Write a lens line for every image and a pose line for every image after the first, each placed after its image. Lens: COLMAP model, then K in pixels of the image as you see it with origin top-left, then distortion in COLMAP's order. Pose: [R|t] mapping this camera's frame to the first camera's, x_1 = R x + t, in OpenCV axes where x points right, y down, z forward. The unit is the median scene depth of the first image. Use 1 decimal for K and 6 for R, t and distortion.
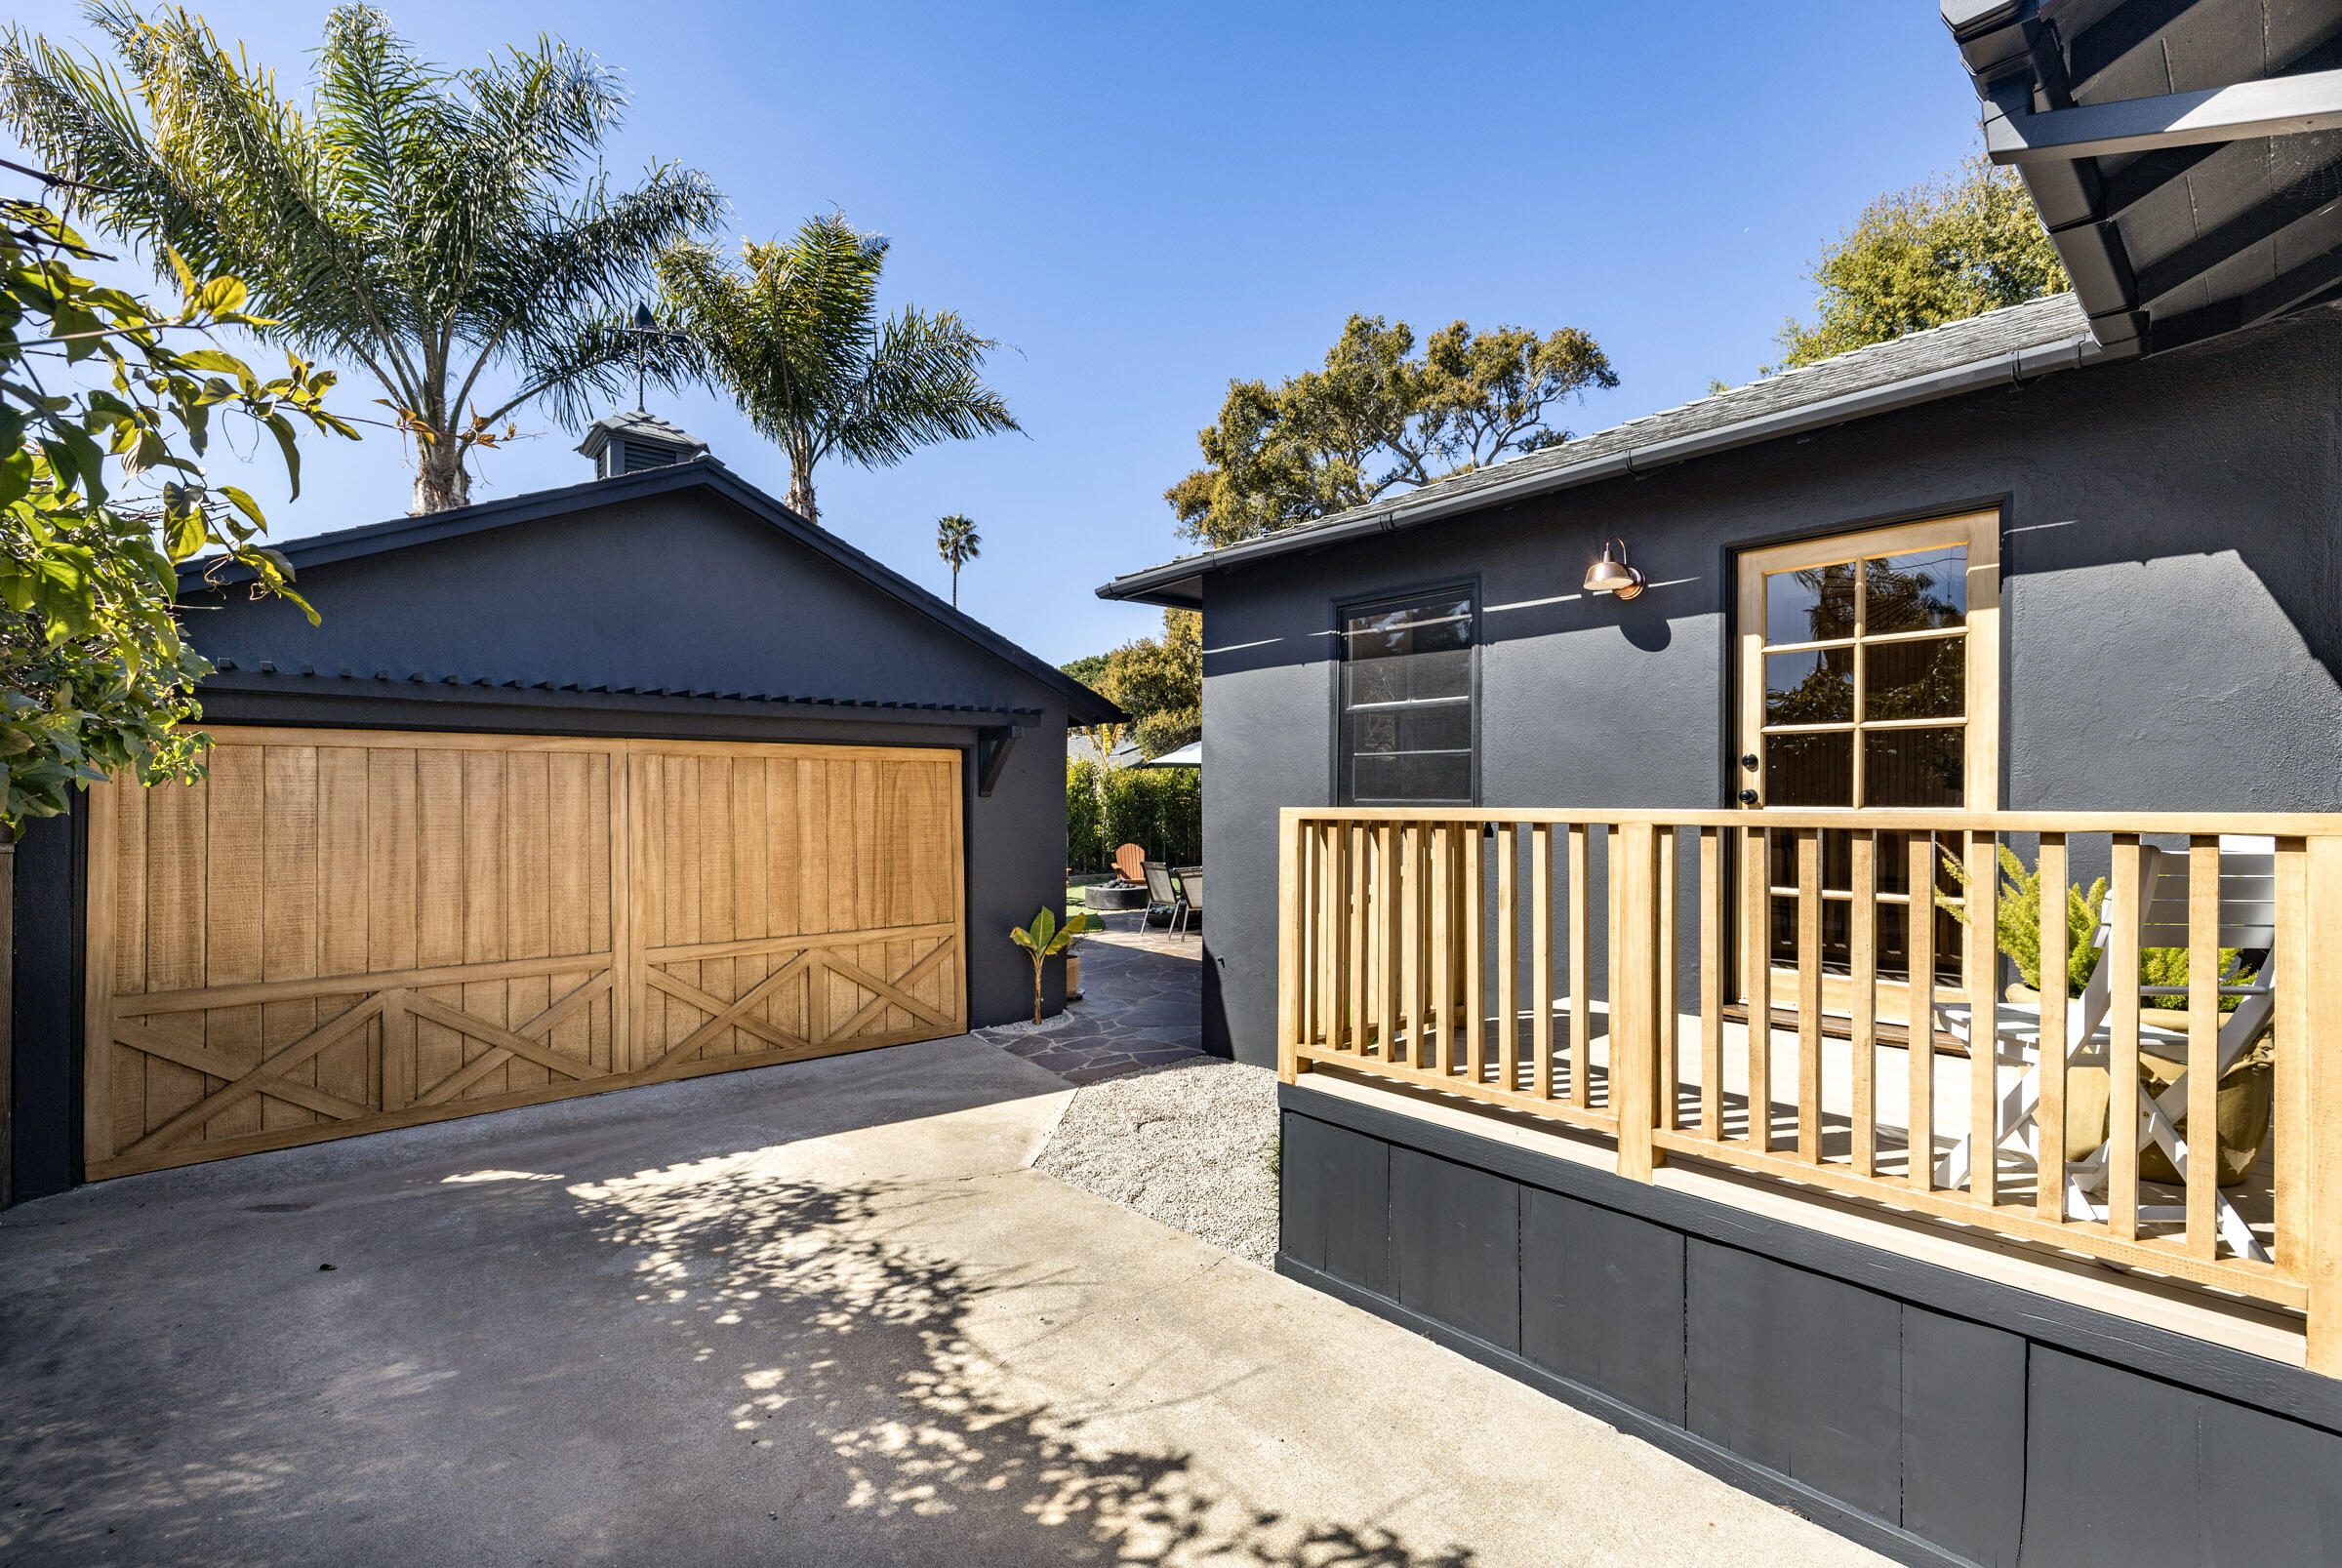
lens RADIAL K [[1050.2, 0, 1171.0], [0, 1050.2, 784.0], [0, 0, 1]] dist [-0.000082, -0.000002]
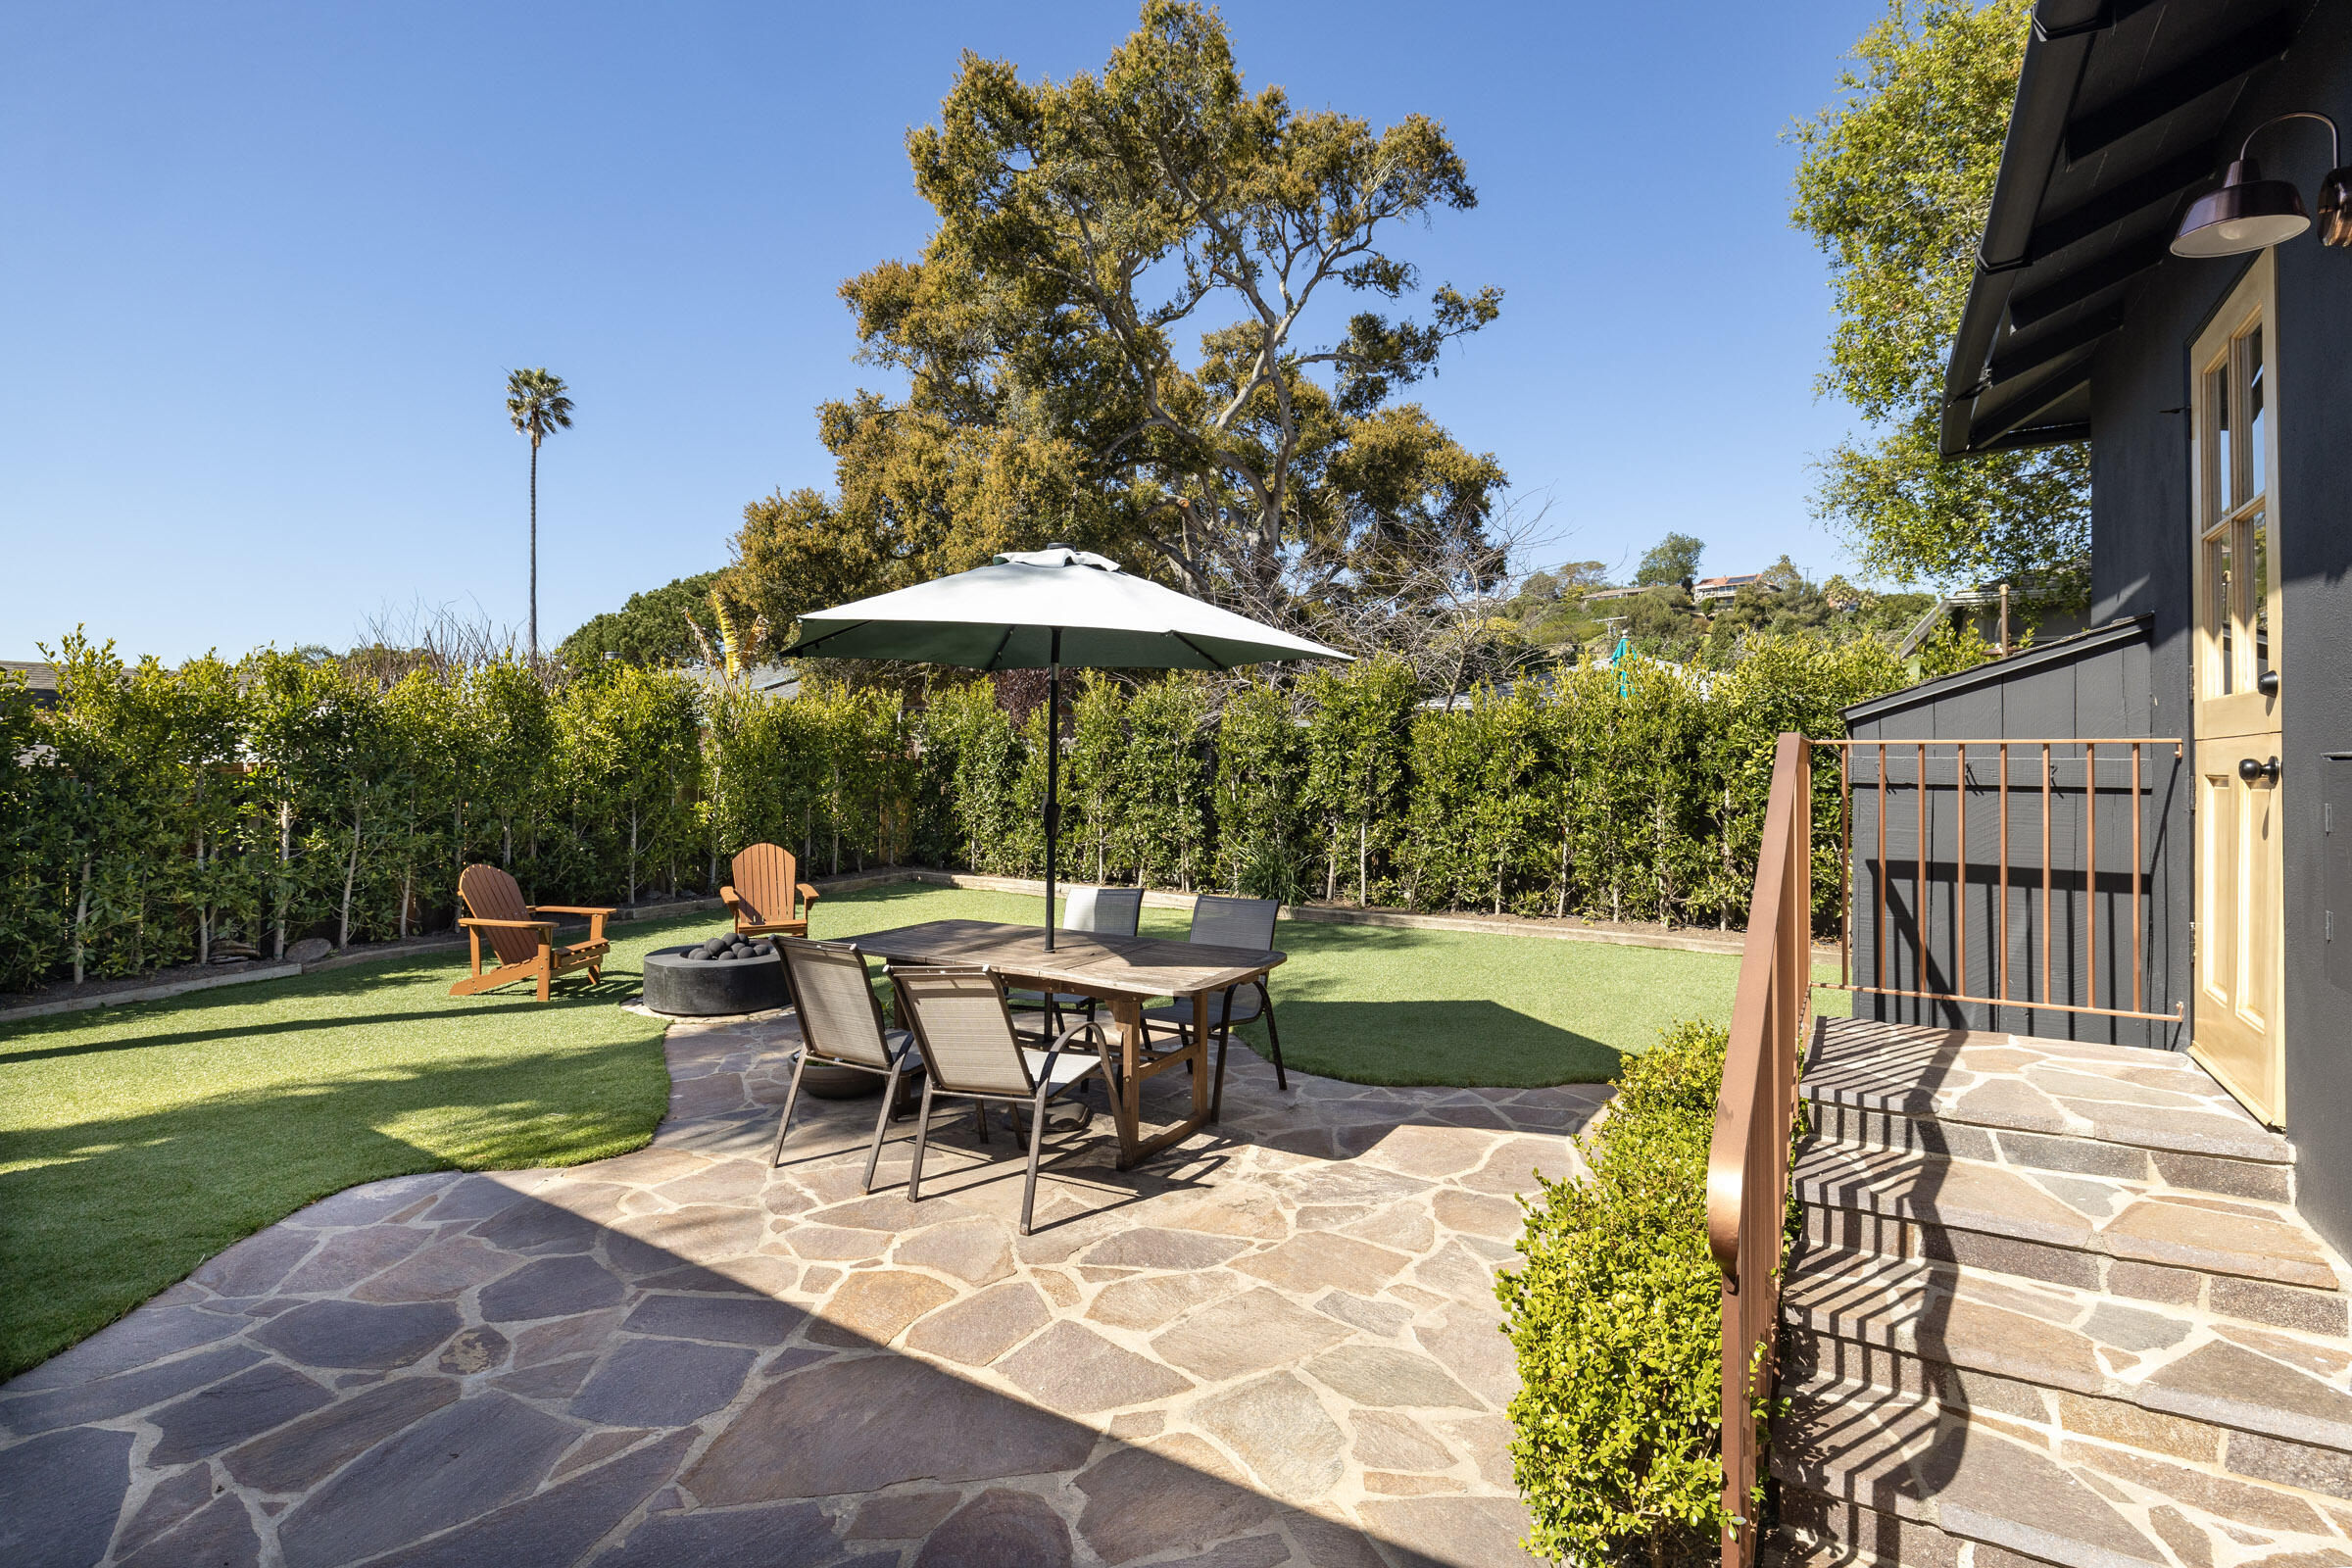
lens RADIAL K [[1120.6, 0, 1179.7], [0, 1120.6, 726.1], [0, 0, 1]] dist [-0.000150, -0.000054]
pose [[0.954718, 0.013547, 0.297203, -0.008554], [-0.009812, 0.999853, -0.014055, 0.005603], [-0.297350, 0.010503, 0.954711, 0.296107]]
